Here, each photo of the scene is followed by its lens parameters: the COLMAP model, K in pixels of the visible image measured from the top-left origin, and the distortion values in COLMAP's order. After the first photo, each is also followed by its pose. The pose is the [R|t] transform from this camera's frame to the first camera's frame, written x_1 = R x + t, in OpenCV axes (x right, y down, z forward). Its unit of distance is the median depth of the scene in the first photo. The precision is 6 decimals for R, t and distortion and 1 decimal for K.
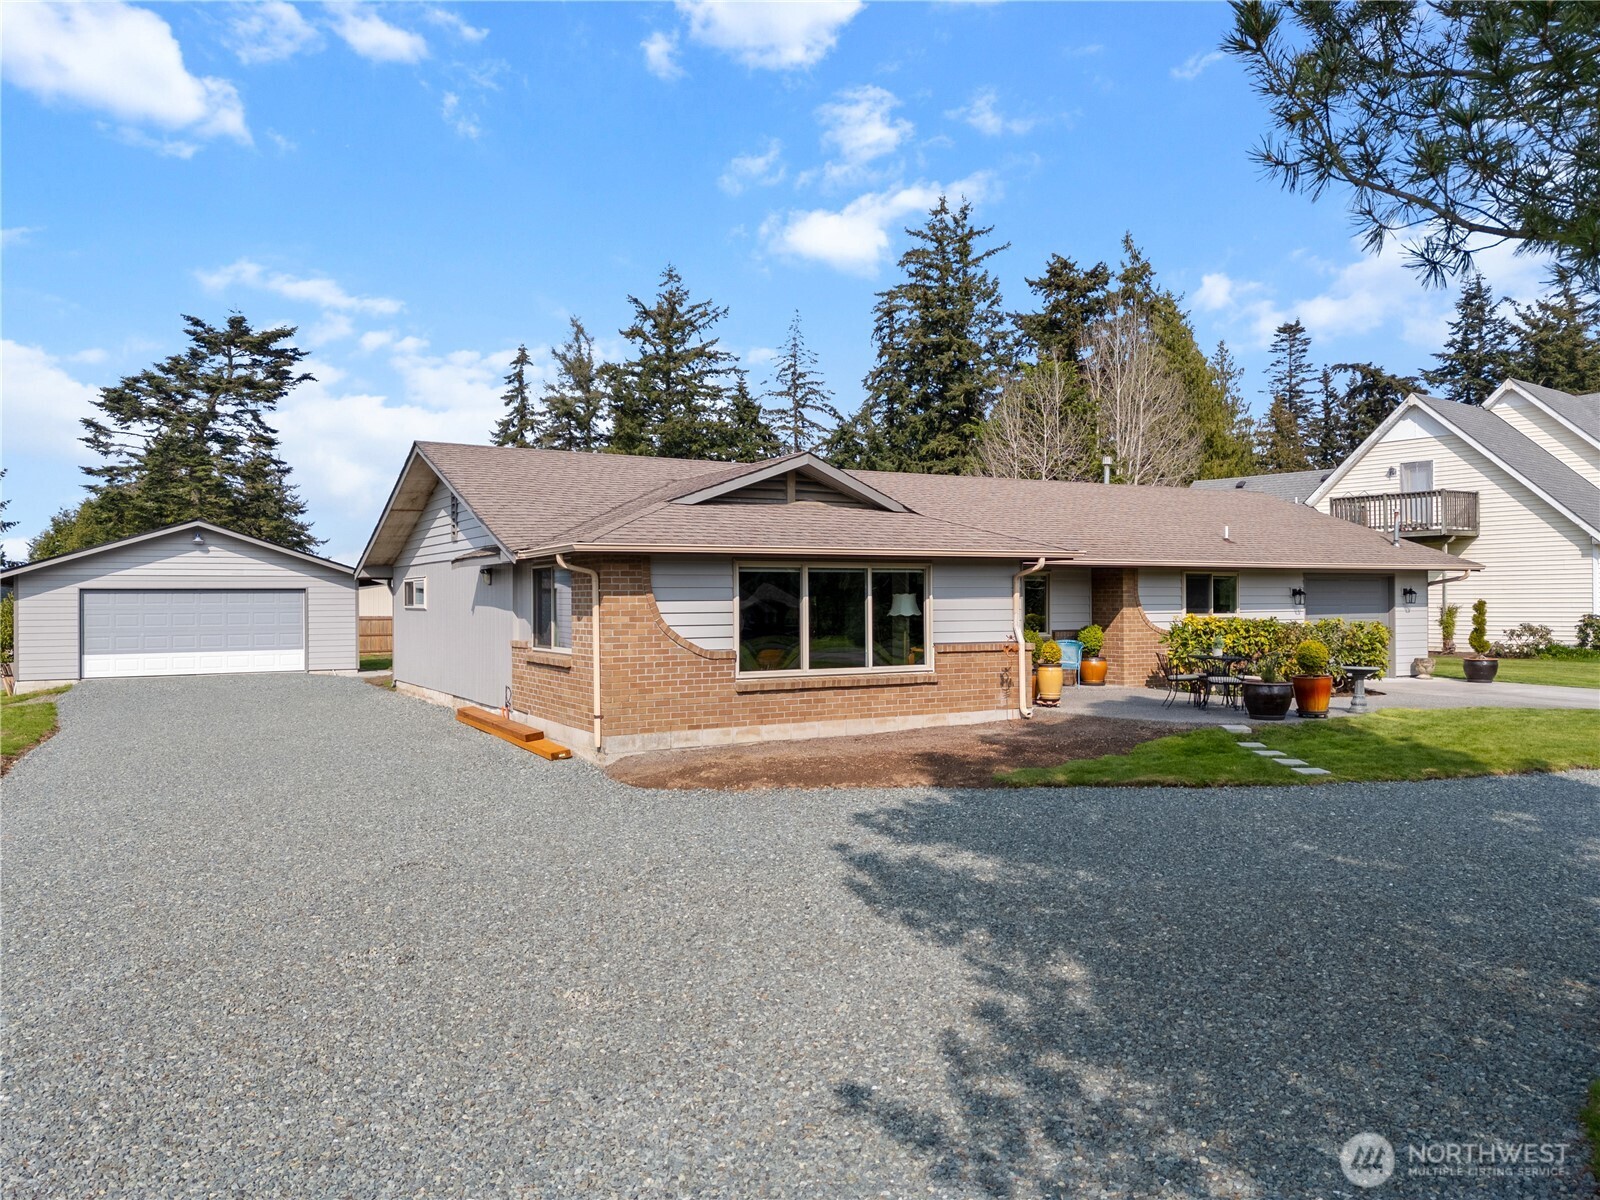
lens RADIAL K [[1120.6, 0, 808.5], [0, 1120.6, 612.2], [0, 0, 1]] dist [0.067299, -0.048345]
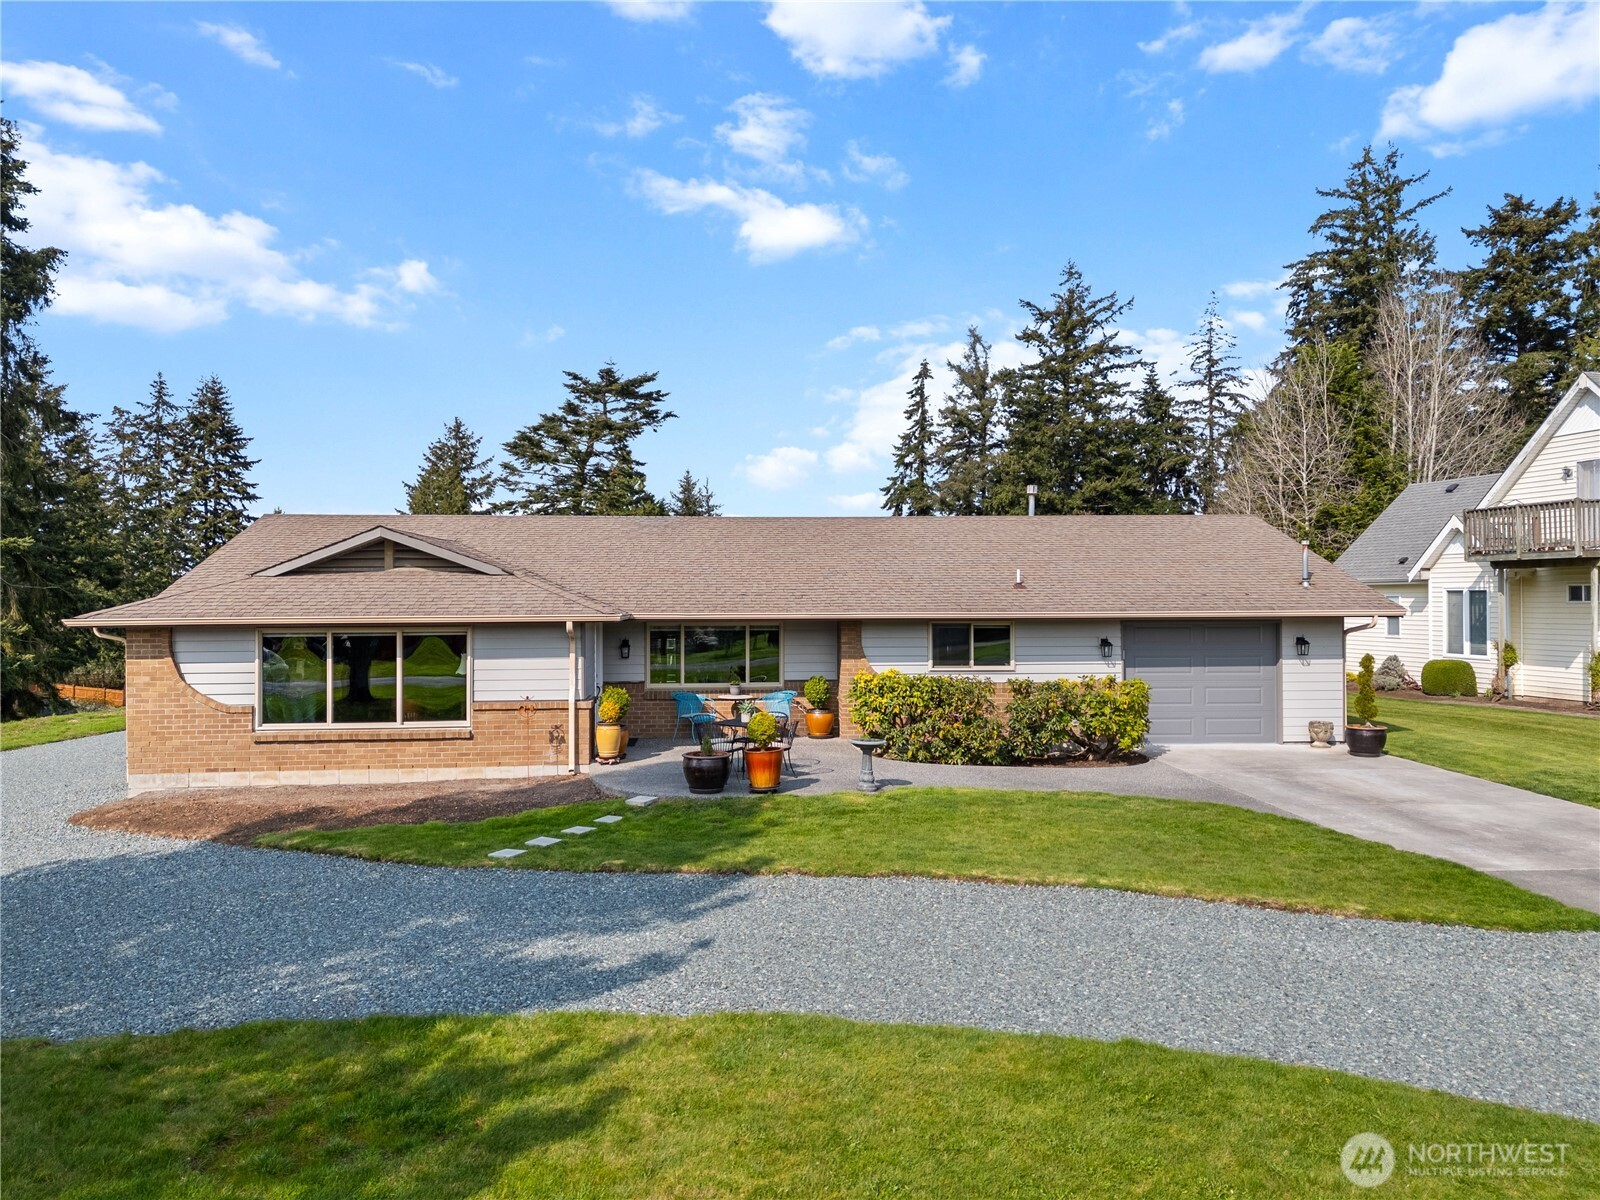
lens RADIAL K [[1120.6, 0, 800.1], [0, 1120.6, 612.7], [0, 0, 1]] dist [0.067299, -0.048345]
pose [[0.910645, 0.005111, -0.413159, 0.099428], [-0.004956, 0.999987, 0.001448, -0.007071], [0.413161, 0.000729, 0.910658, 0.017483]]
